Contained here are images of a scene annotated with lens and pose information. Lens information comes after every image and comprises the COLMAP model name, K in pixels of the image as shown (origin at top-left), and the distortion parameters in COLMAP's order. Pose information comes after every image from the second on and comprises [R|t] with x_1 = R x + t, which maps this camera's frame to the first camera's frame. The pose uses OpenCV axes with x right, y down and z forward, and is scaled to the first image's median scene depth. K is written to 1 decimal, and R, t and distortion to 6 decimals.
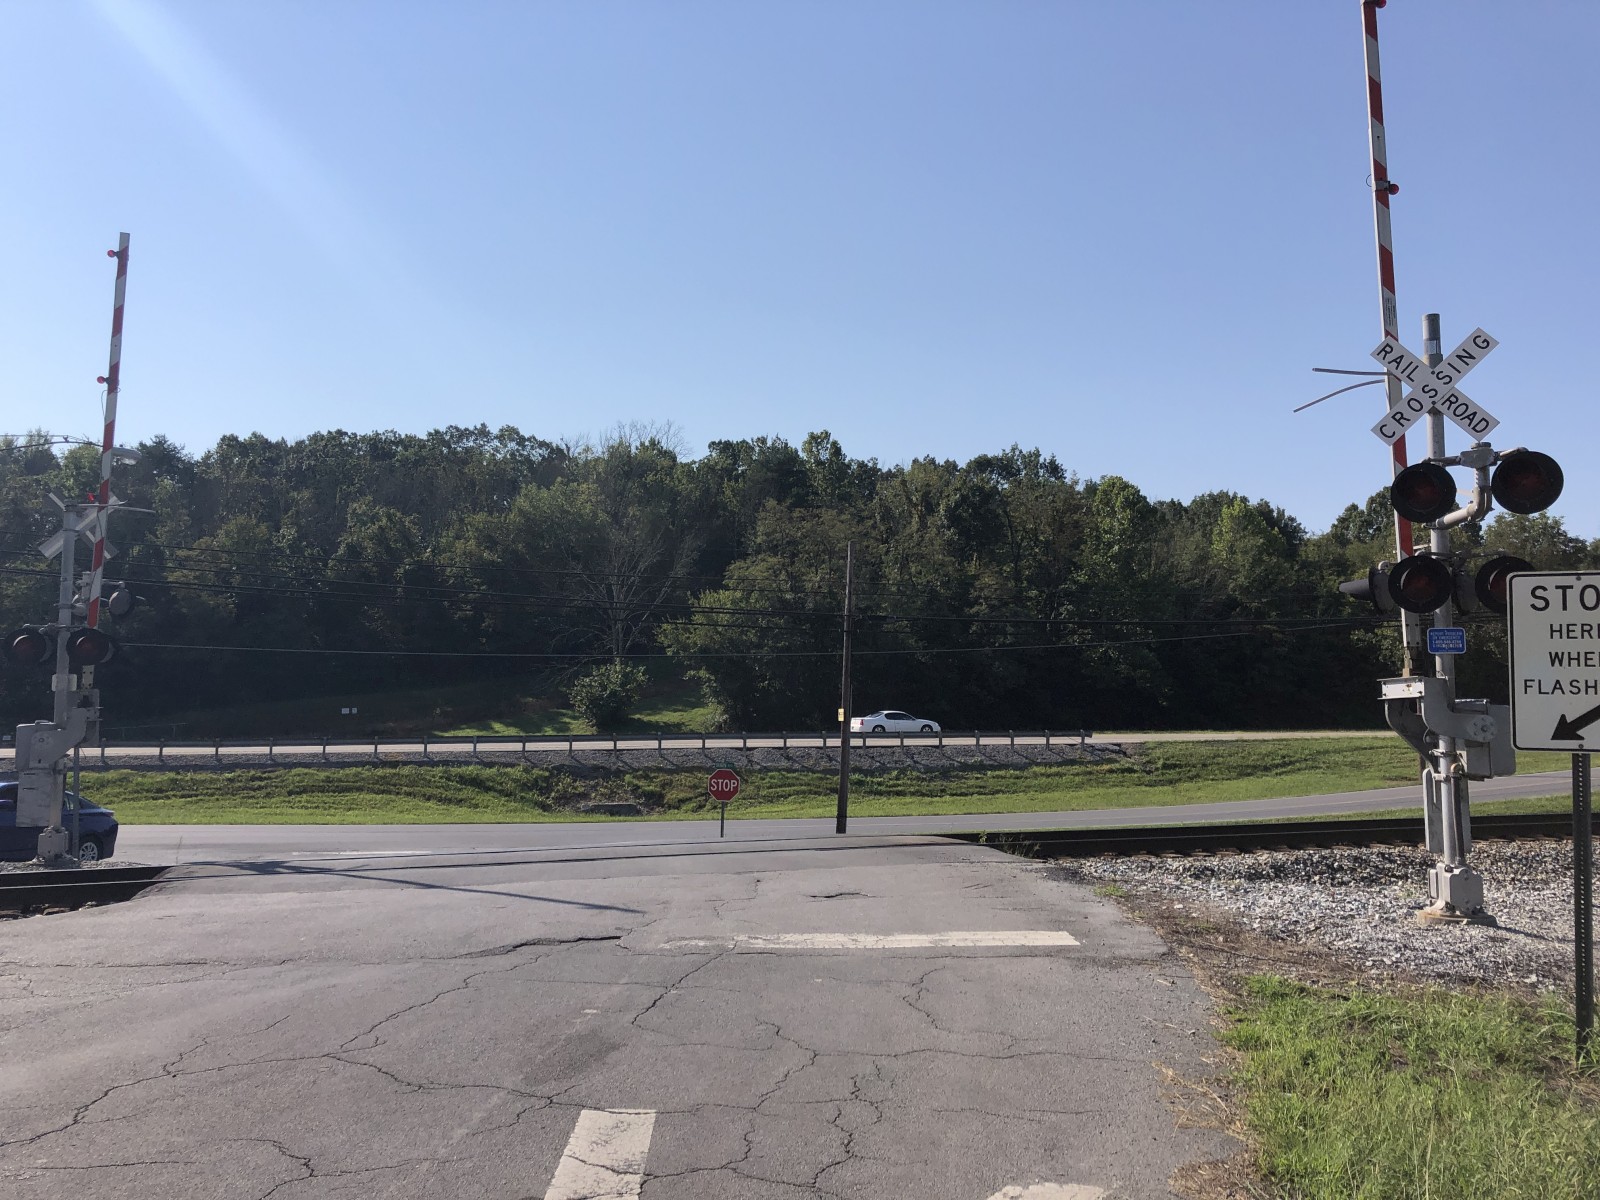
lens RADIAL K [[1273.6, 0, 800.0], [0, 1273.6, 600.0], [0, 0, 1]] dist [0.001888, -0.004903]
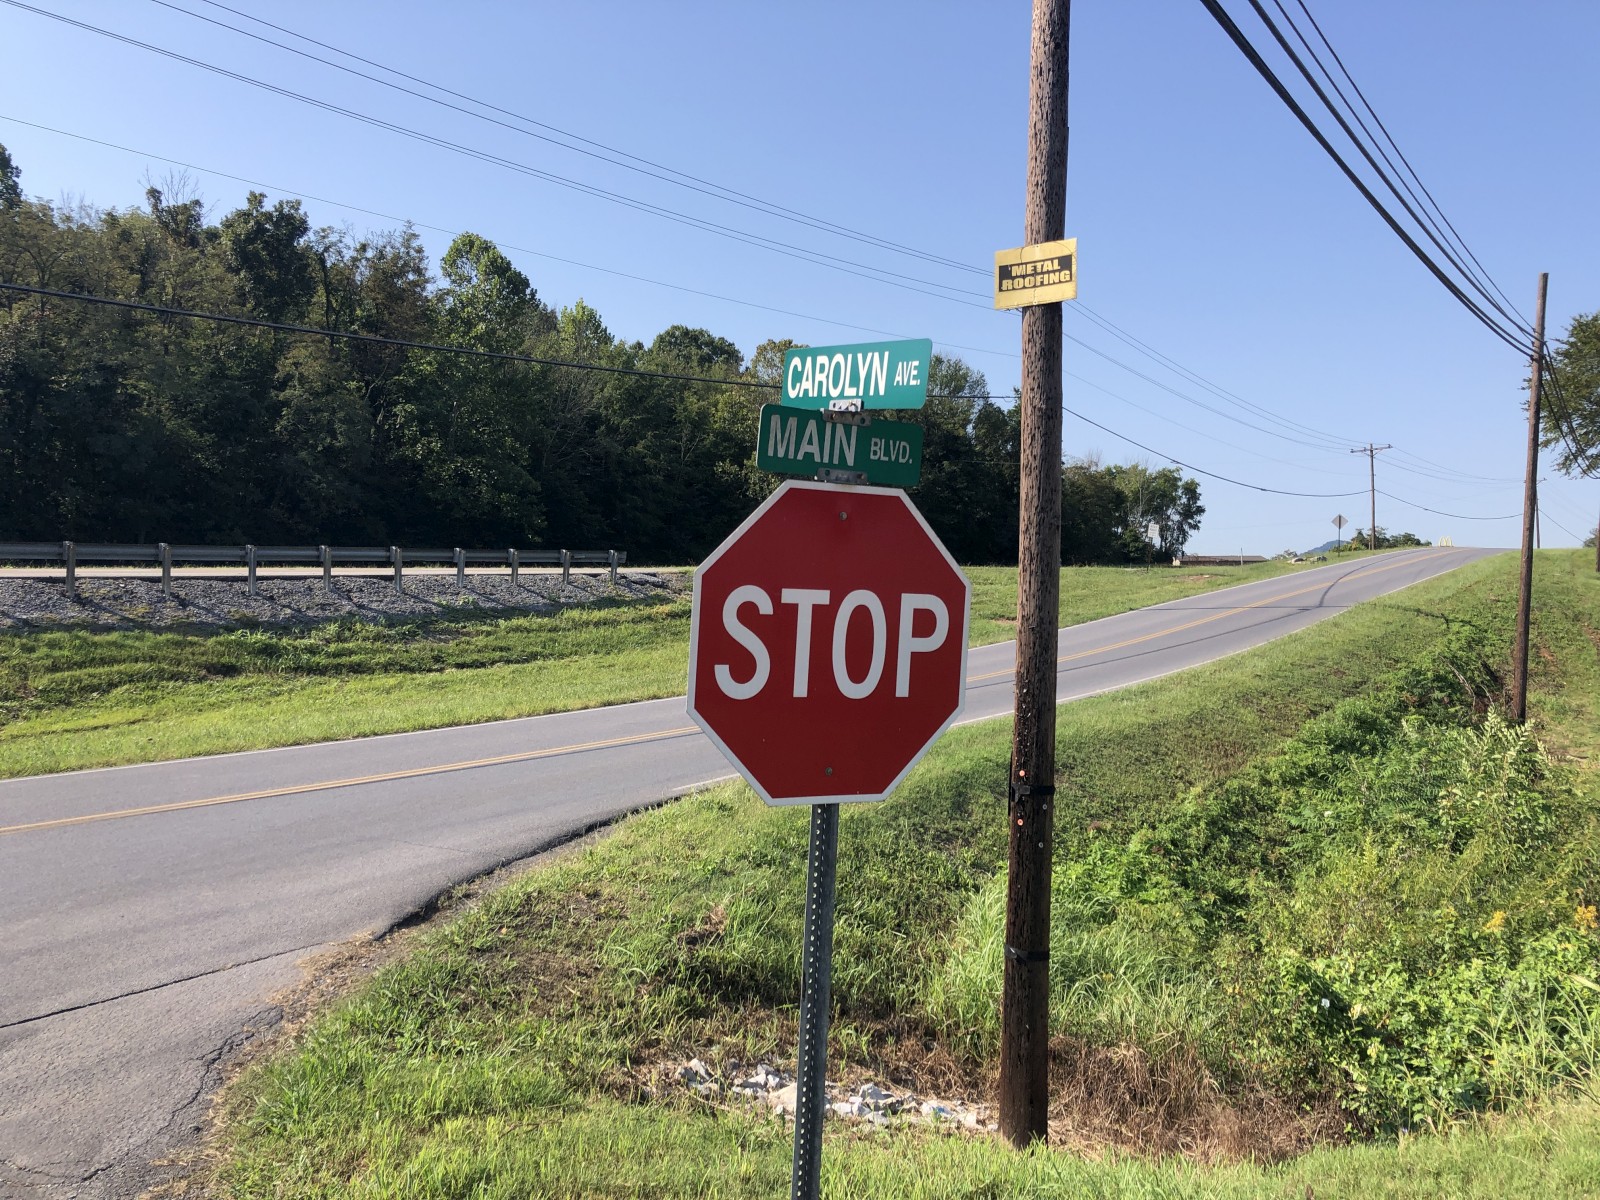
lens RADIAL K [[1297.1, 0, 802.6], [0, 1297.1, 578.7], [0, 0, 1]] dist [0.126693, -0.303203]
pose [[0.821106, -0.008795, 0.570707, -0.062995], [-0.043241, 0.996049, 0.077563, 0.070381], [-0.569135, -0.088366, 0.817482, 0.488112]]
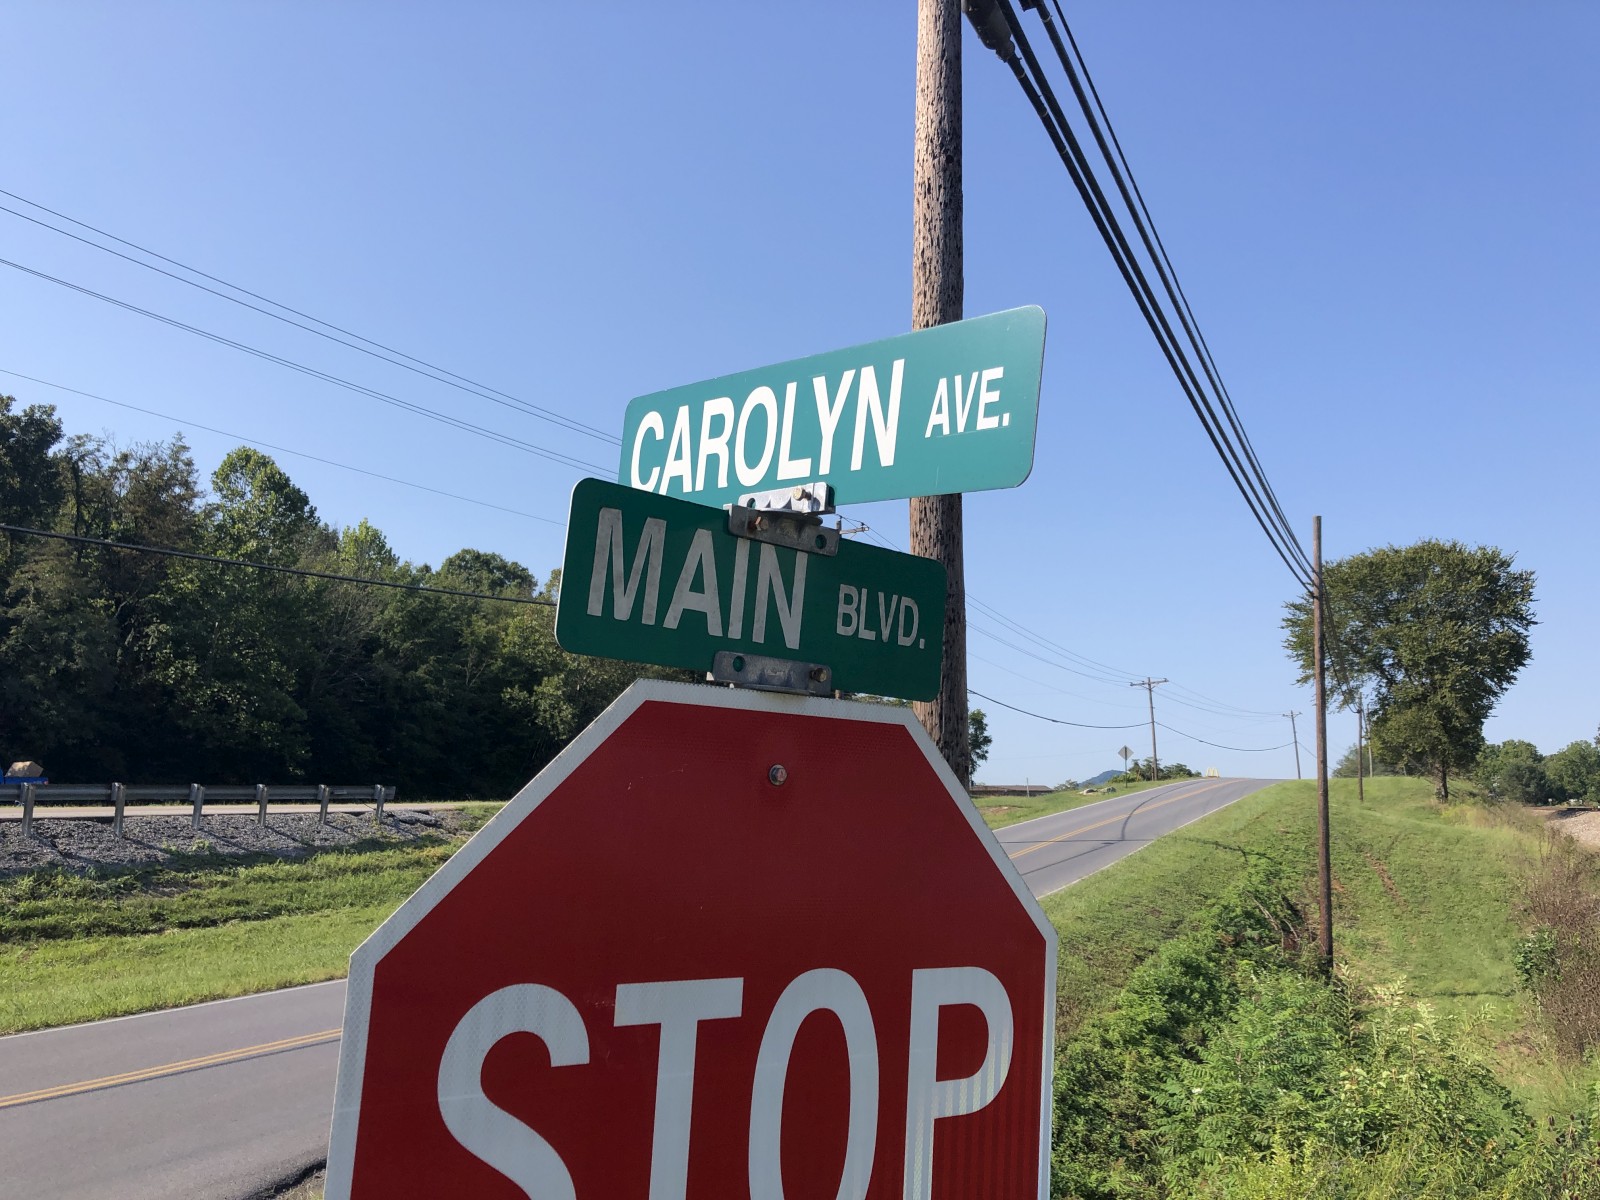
lens RADIAL K [[1308.6, 0, 810.5], [0, 1308.6, 581.2], [0, 0, 1]] dist [0.028732, -0.018457]
pose [[0.717864, 0.106303, 0.688020, -0.045700], [-0.048900, 0.993532, -0.102484, 0.070899], [-0.694464, 0.039926, 0.718419, 0.515209]]
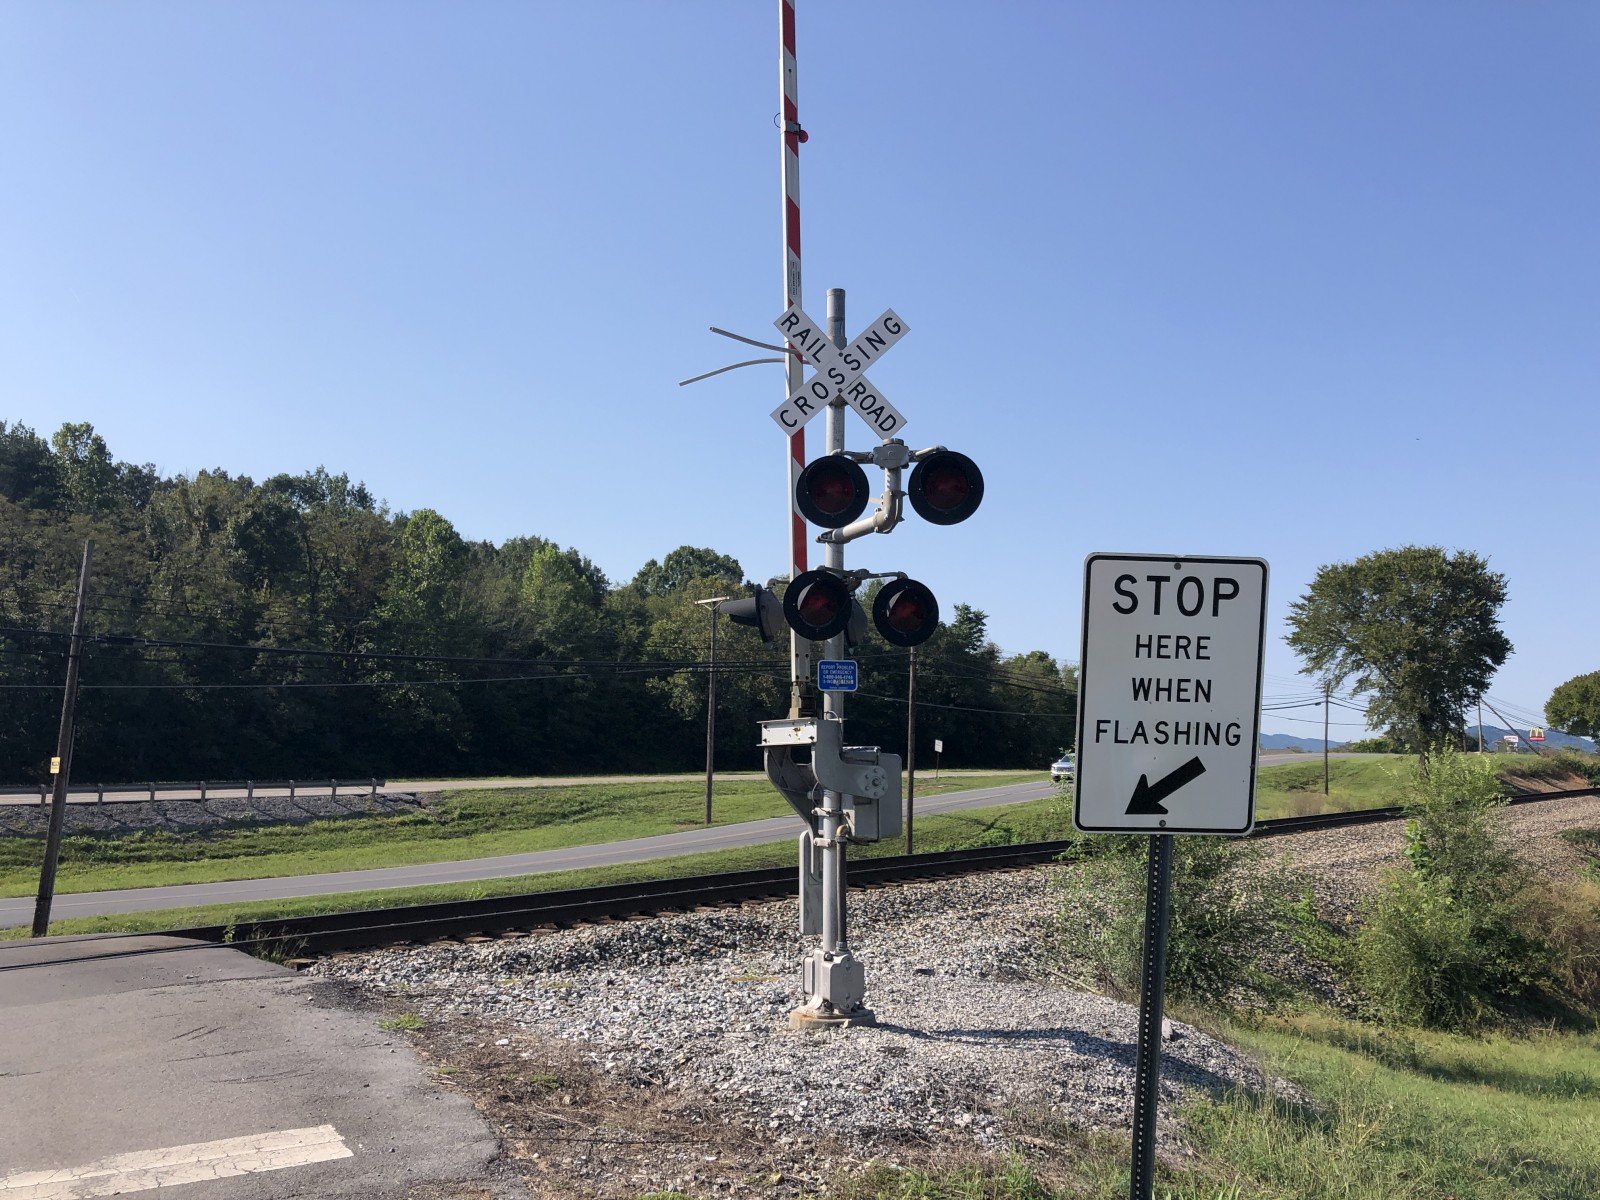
lens RADIAL K [[1285.9, 0, 806.6], [0, 1285.9, 542.2], [0, 0, 1]] dist [0.004396, -0.003895]
pose [[0.859431, 0.081675, 0.504685, 0.009213], [-0.042020, 0.995101, -0.089484, 0.003237], [-0.509521, 0.055698, 0.858653, 0.044425]]
